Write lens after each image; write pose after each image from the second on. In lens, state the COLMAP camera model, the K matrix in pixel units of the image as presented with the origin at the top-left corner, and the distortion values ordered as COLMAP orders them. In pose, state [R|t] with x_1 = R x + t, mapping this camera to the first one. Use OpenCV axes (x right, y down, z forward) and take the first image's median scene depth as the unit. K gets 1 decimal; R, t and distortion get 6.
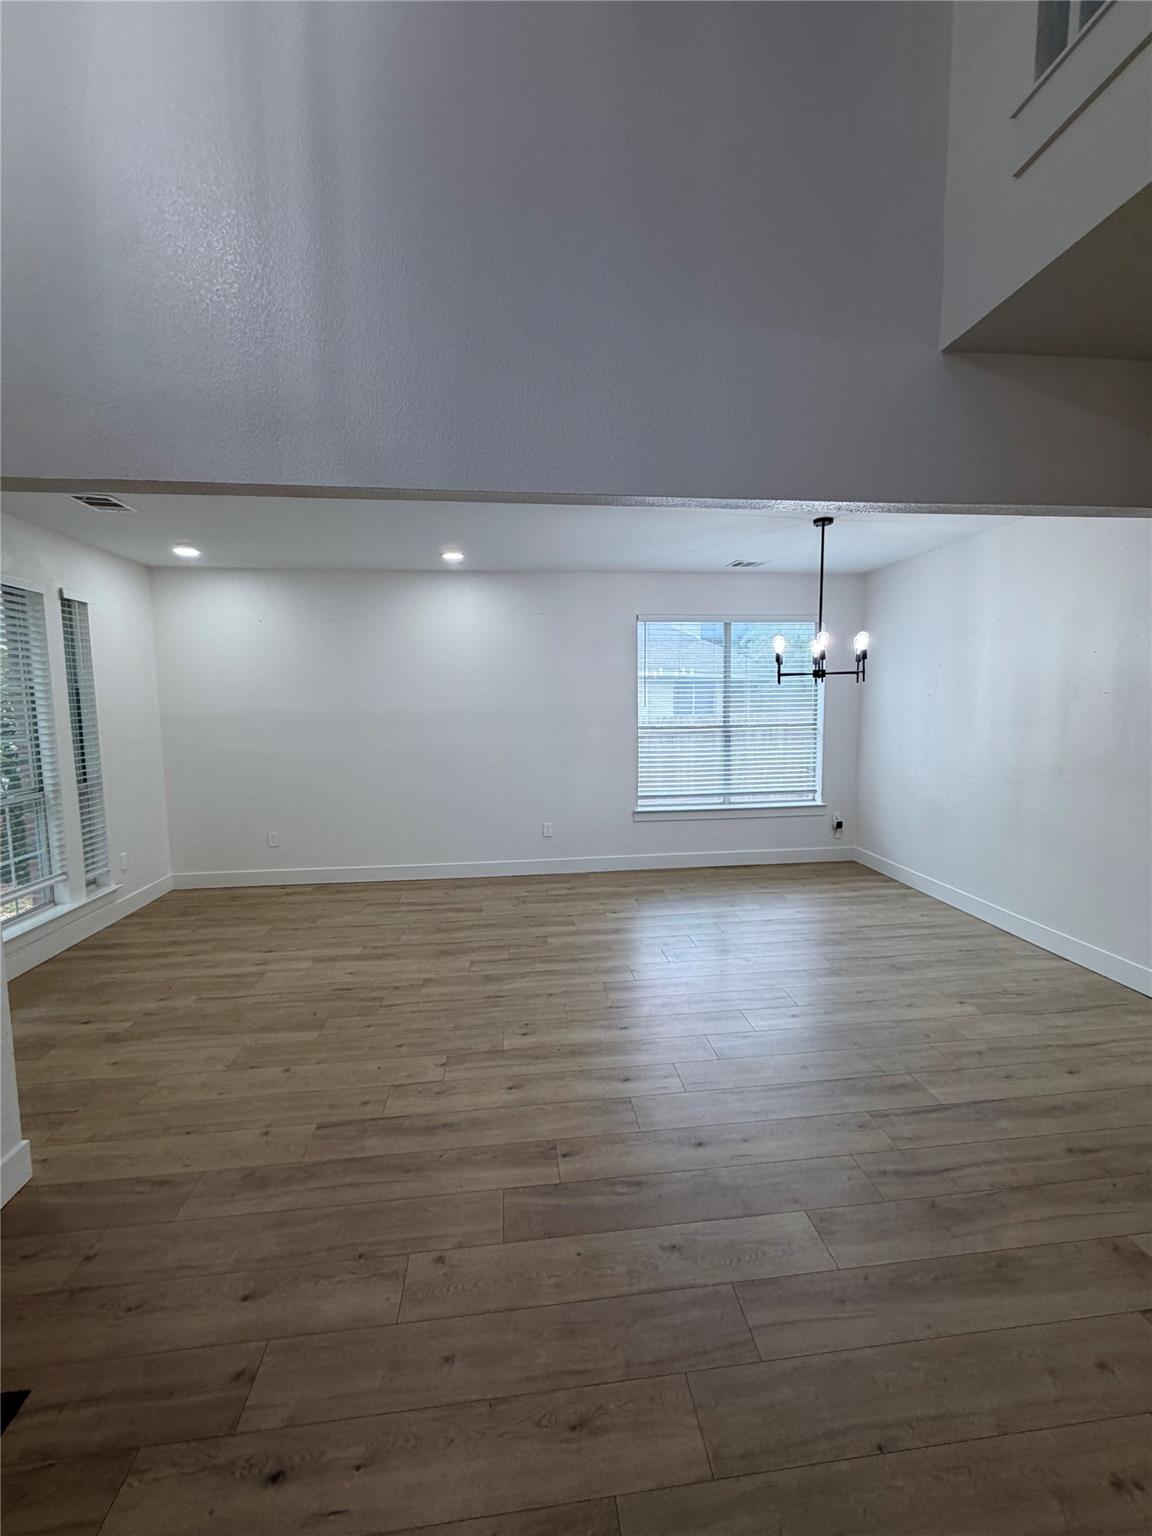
lens RADIAL K [[615.3, 0, 589.4], [0, 615.3, 767.0], [0, 0, 1]] dist [-0.004158, 0.000967]
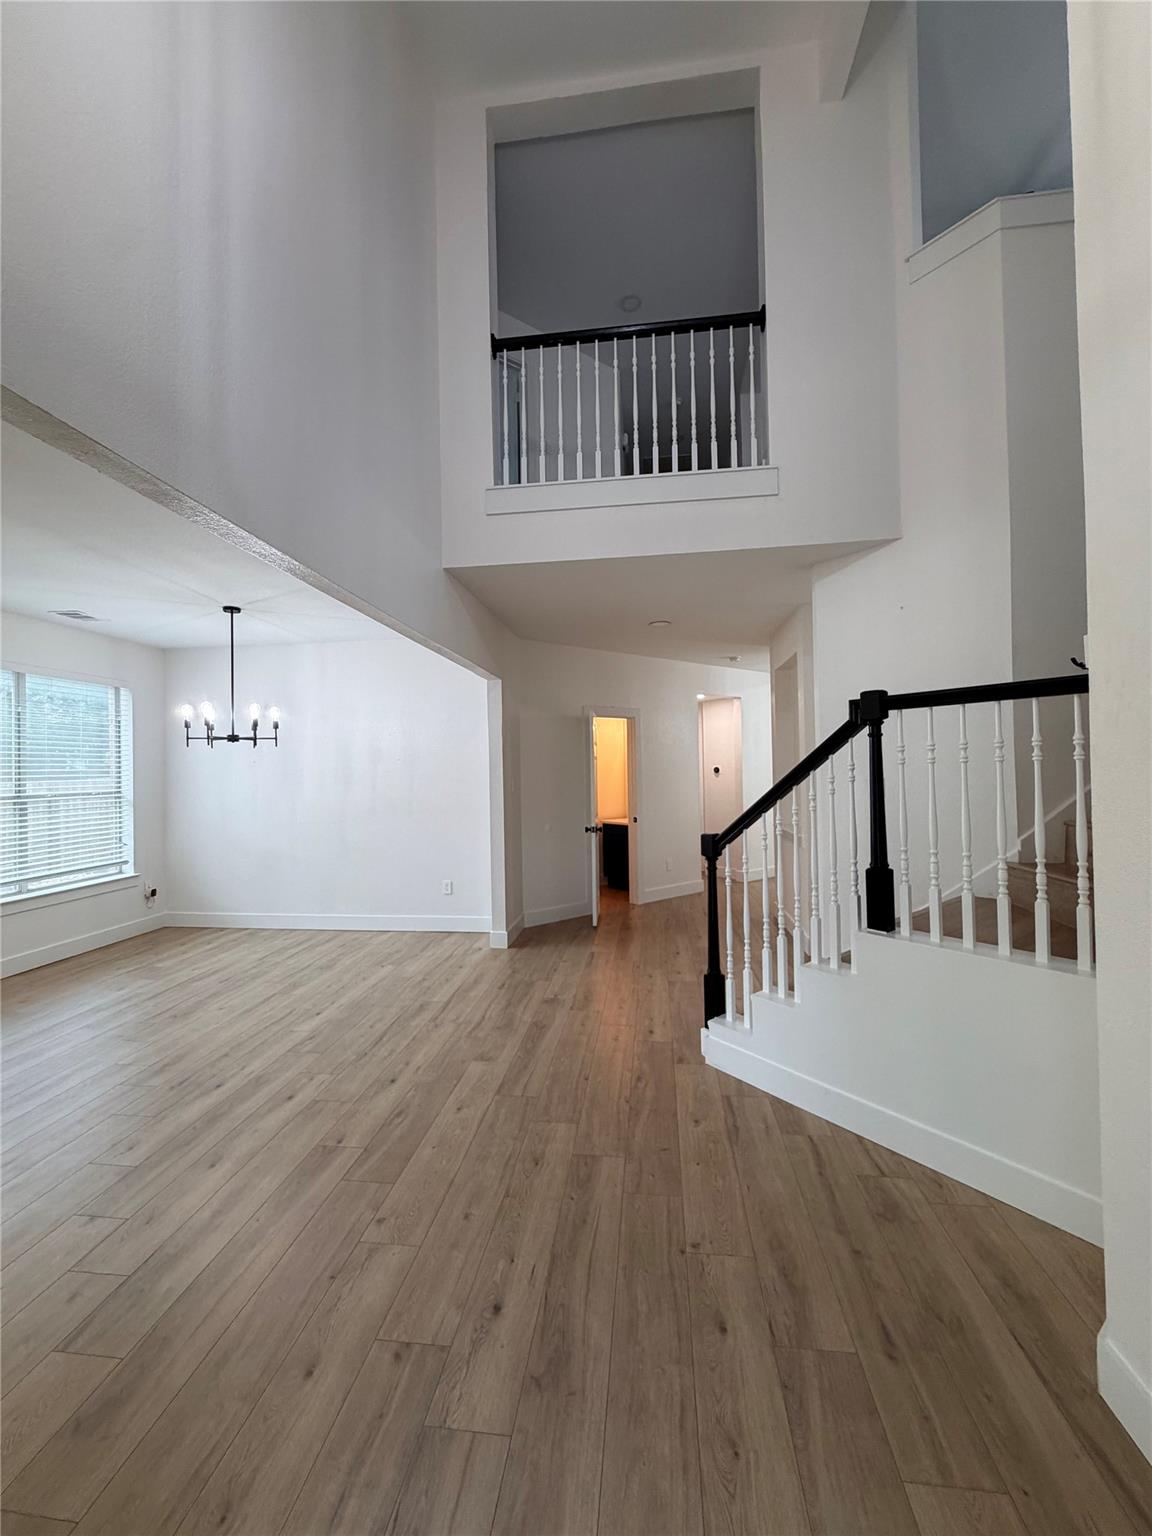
lens RADIAL K [[615.3, 0, 584.1], [0, 615.3, 758.3], [0, 0, 1]] dist [-0.004158, 0.000967]
pose [[0.229005, 0.026059, 0.973076, -0.612956], [0.121232, 0.991095, -0.055073, 0.028555], [-0.965847, 0.130580, 0.223806, 0.127307]]
